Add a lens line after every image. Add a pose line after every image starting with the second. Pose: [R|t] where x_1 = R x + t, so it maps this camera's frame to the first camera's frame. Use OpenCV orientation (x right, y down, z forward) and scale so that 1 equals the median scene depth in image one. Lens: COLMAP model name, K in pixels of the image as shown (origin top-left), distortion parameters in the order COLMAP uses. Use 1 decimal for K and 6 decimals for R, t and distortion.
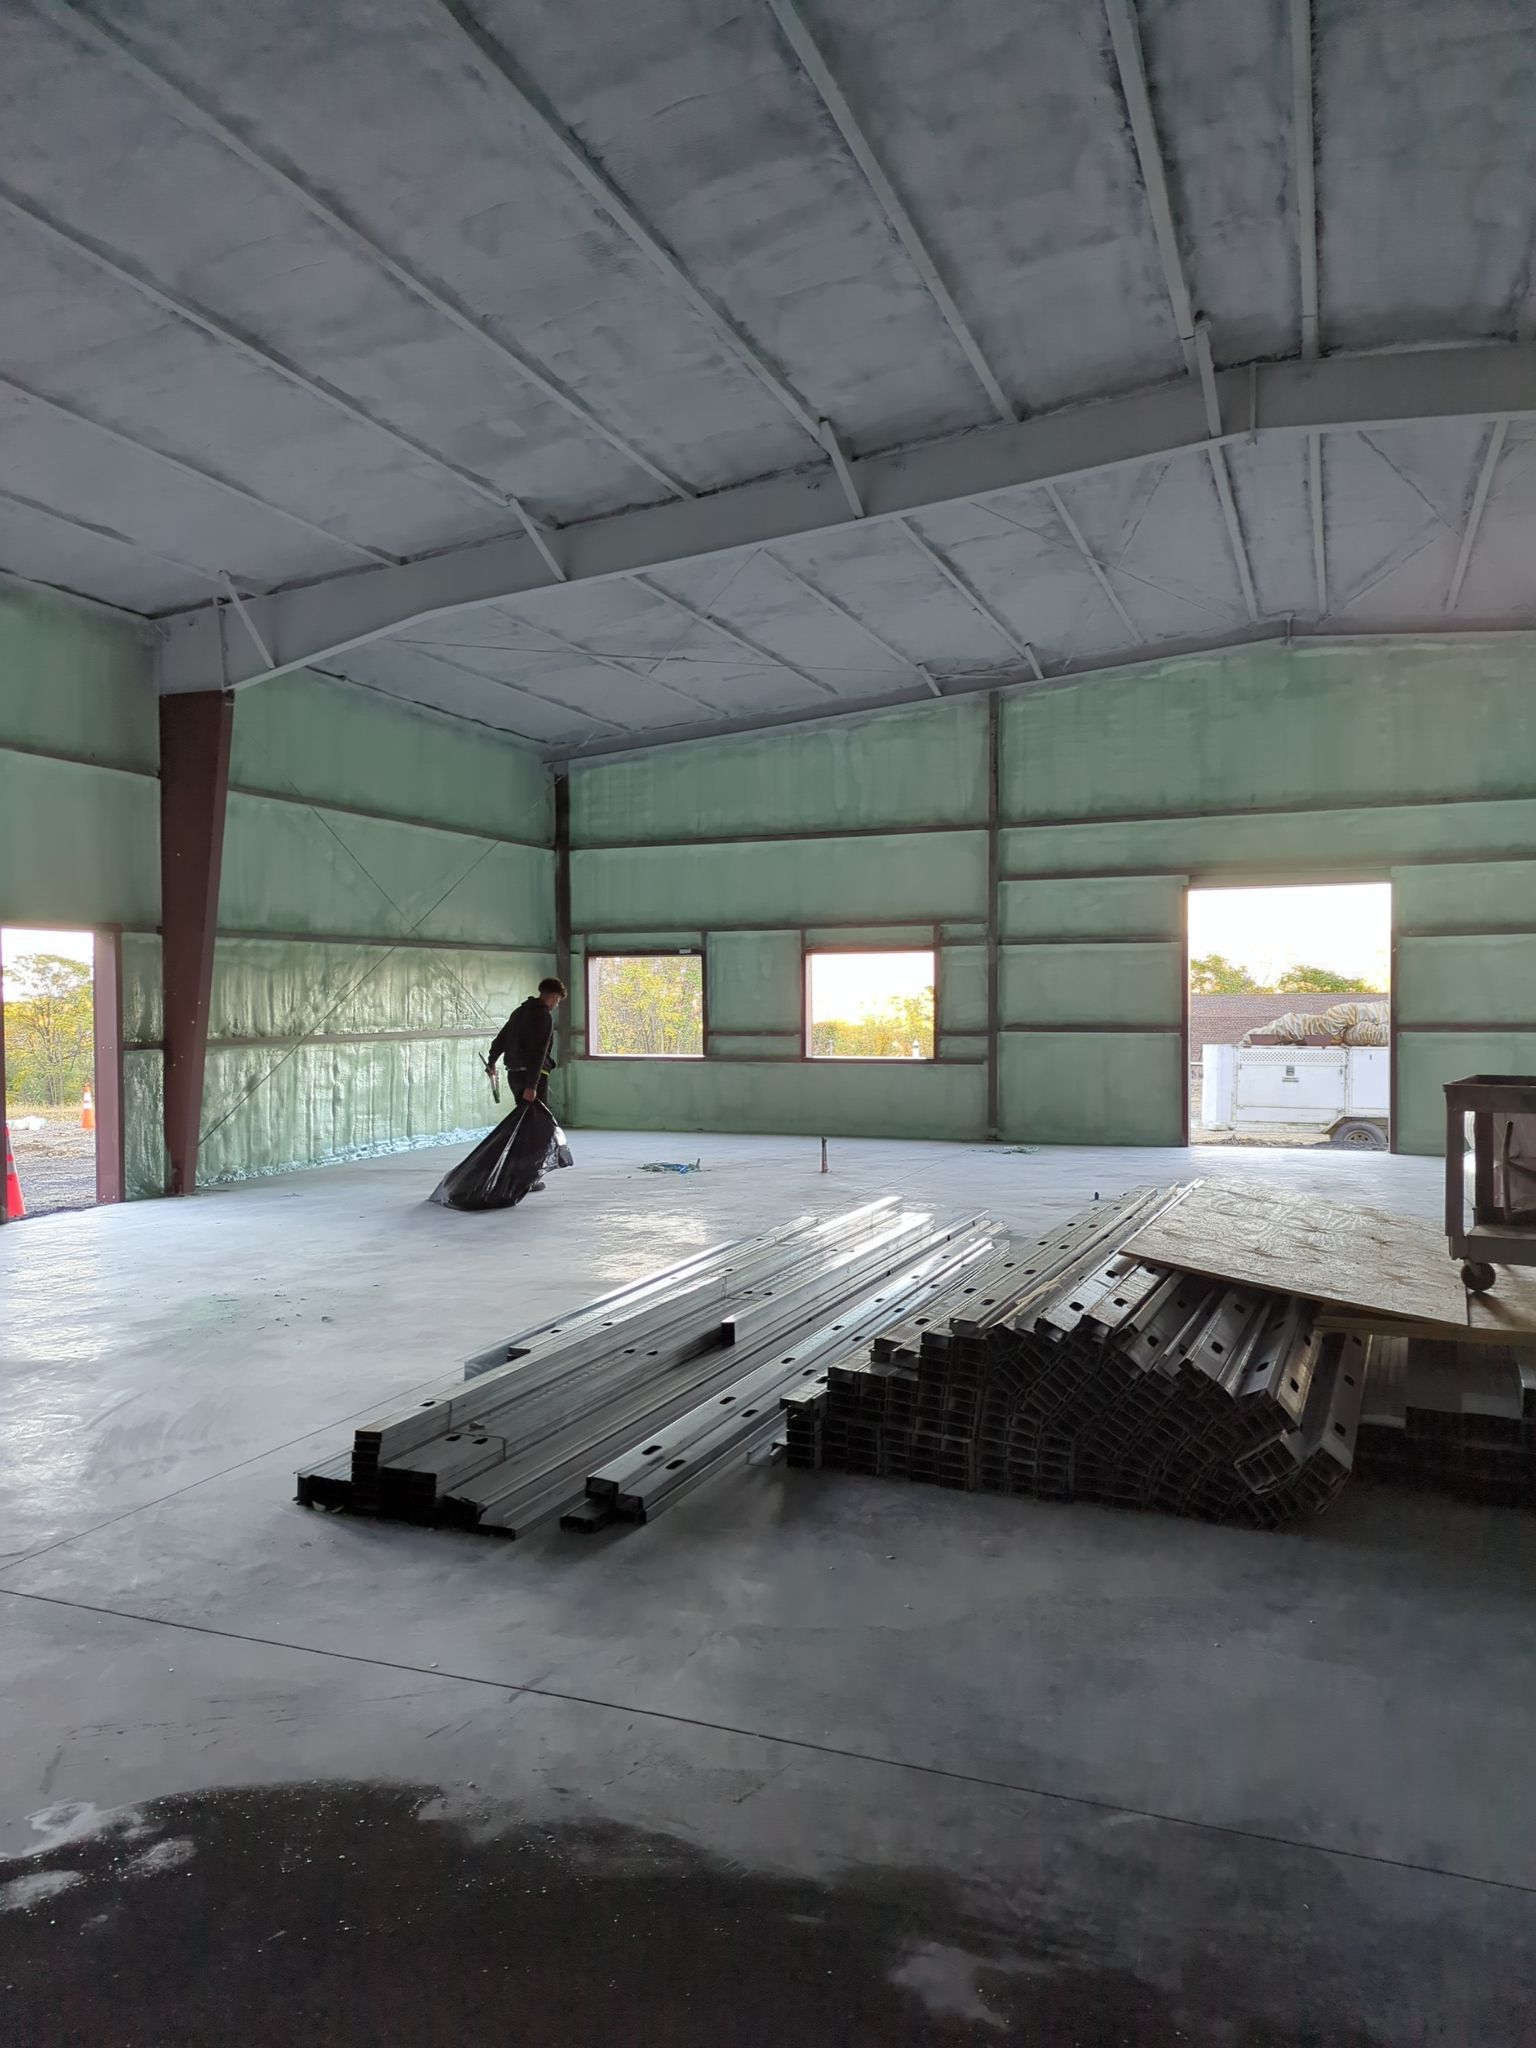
lens RADIAL K [[1422.1, 0, 773.7], [0, 1422.1, 1023.9], [0, 0, 1]] dist [0.066625, -0.056568]
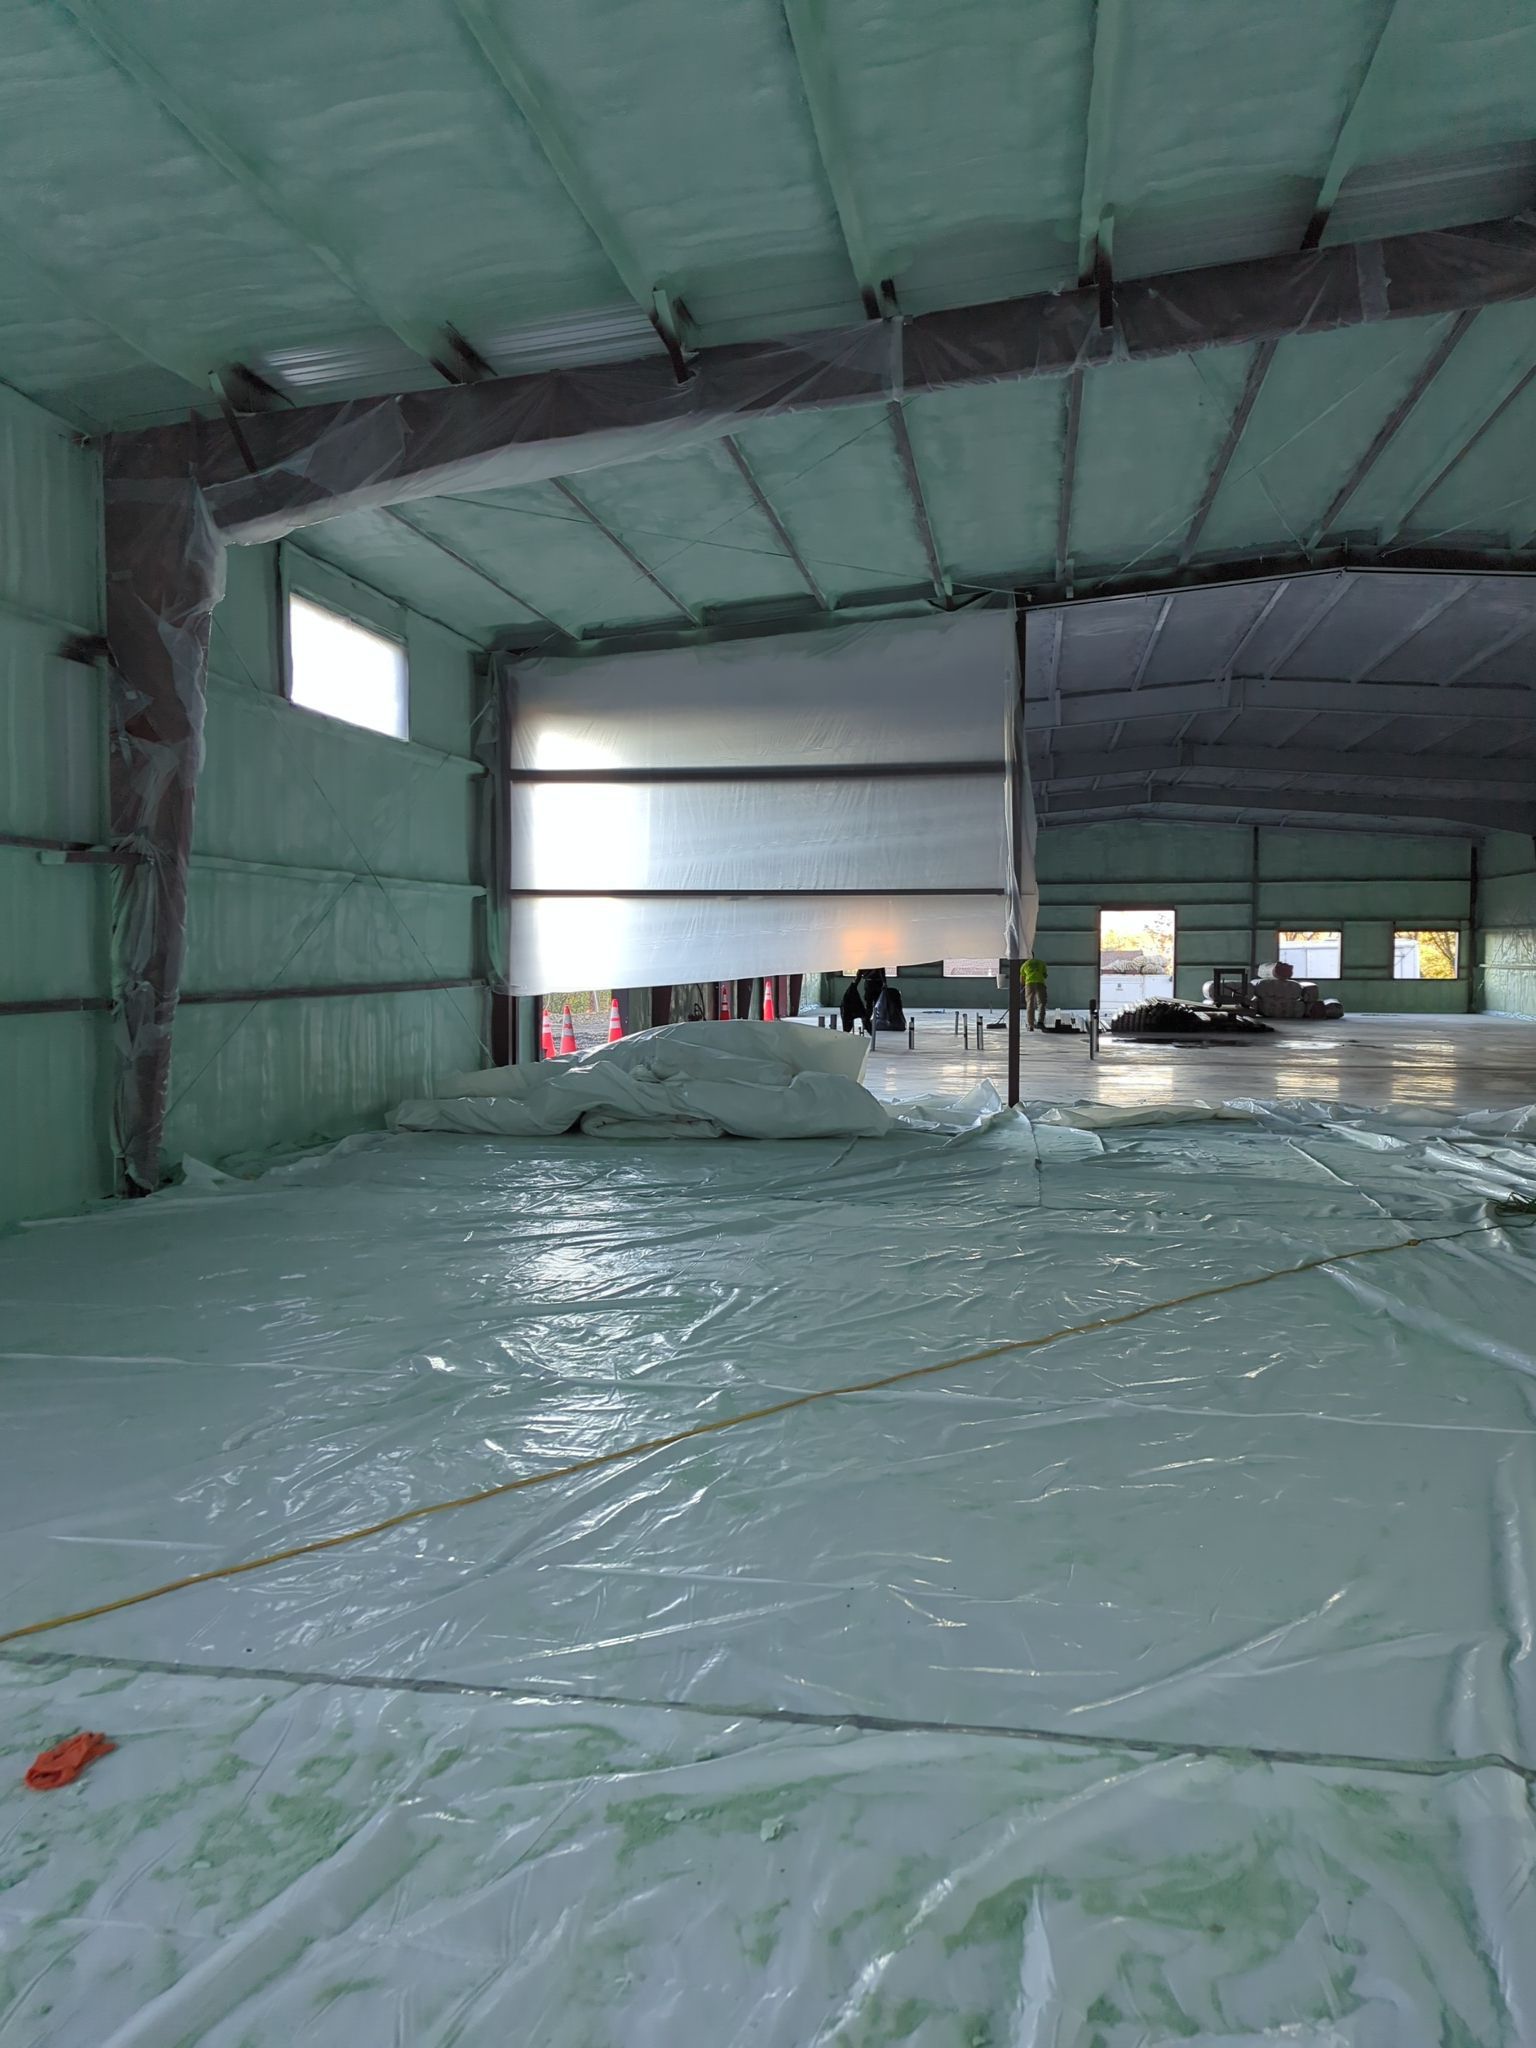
lens RADIAL K [[1435.5, 0, 771.1], [0, 1435.5, 1005.0], [0, 0, 1]] dist [0.075070, -0.064734]
pose [[0.980357, 0.002163, 0.197219, -0.866836], [-0.005943, 0.999810, 0.018575, 0.034067], [-0.197142, -0.019383, 0.980183, -1.549291]]
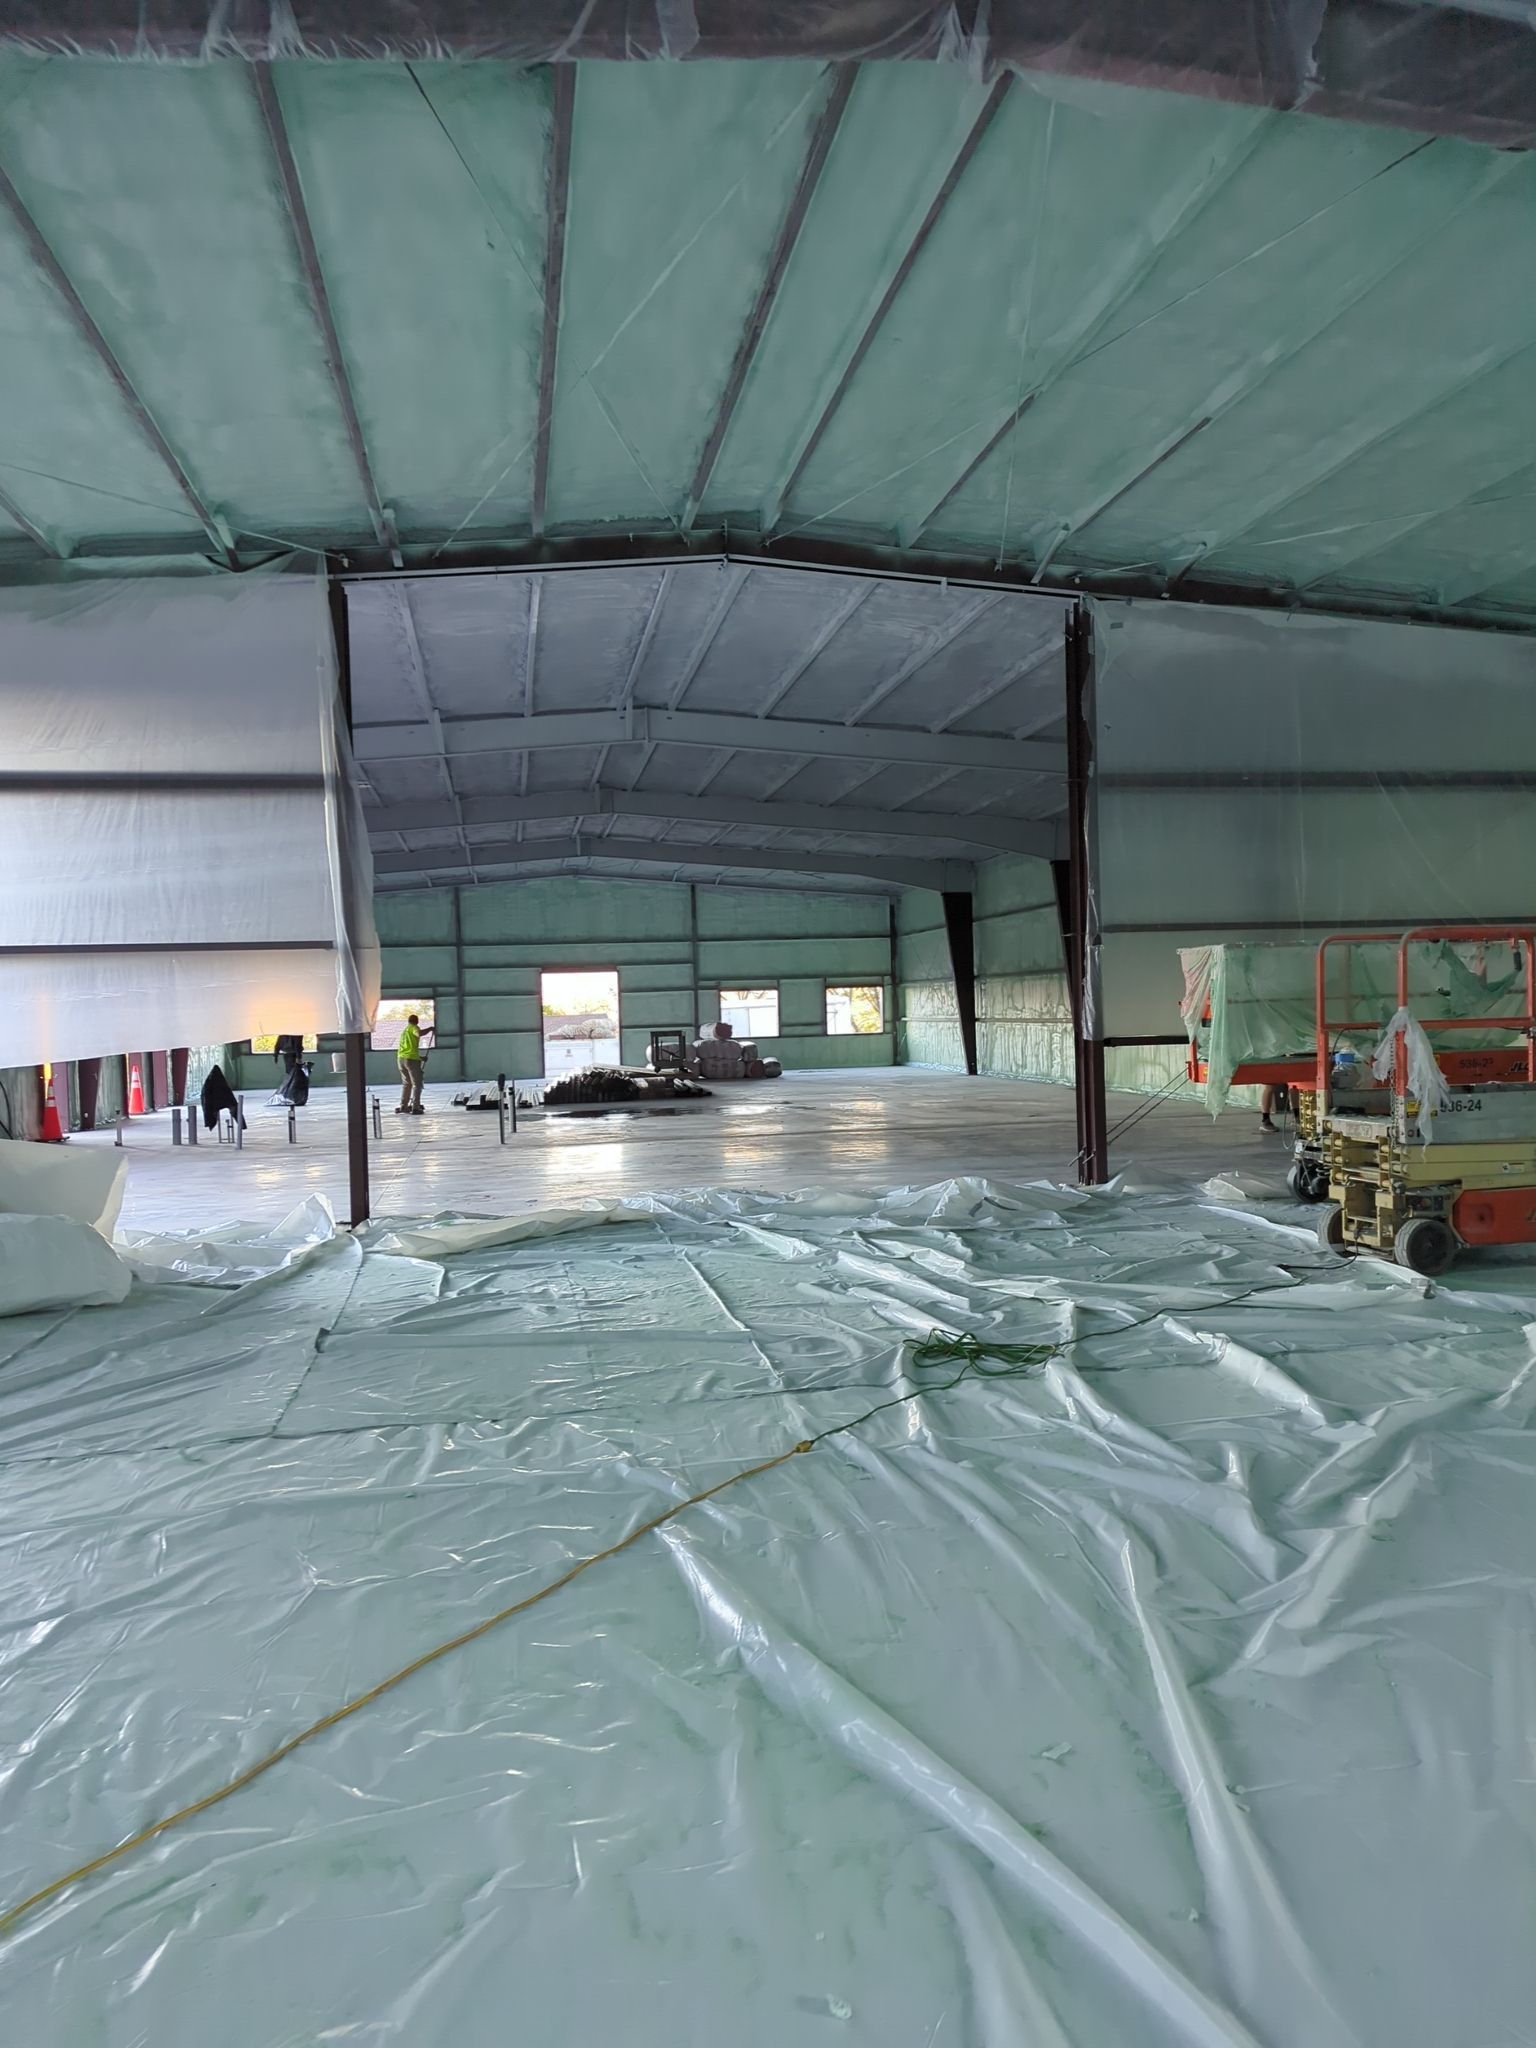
lens RADIAL K [[1430.7, 0, 760.9], [0, 1430.7, 1032.4], [0, 0, 1]] dist [0.079491, -0.070066]
pose [[0.852494, -0.026476, 0.522066, -0.711902], [0.033148, 0.999445, -0.003442, 0.029246], [-0.521685, 0.020239, 0.852898, -1.360411]]
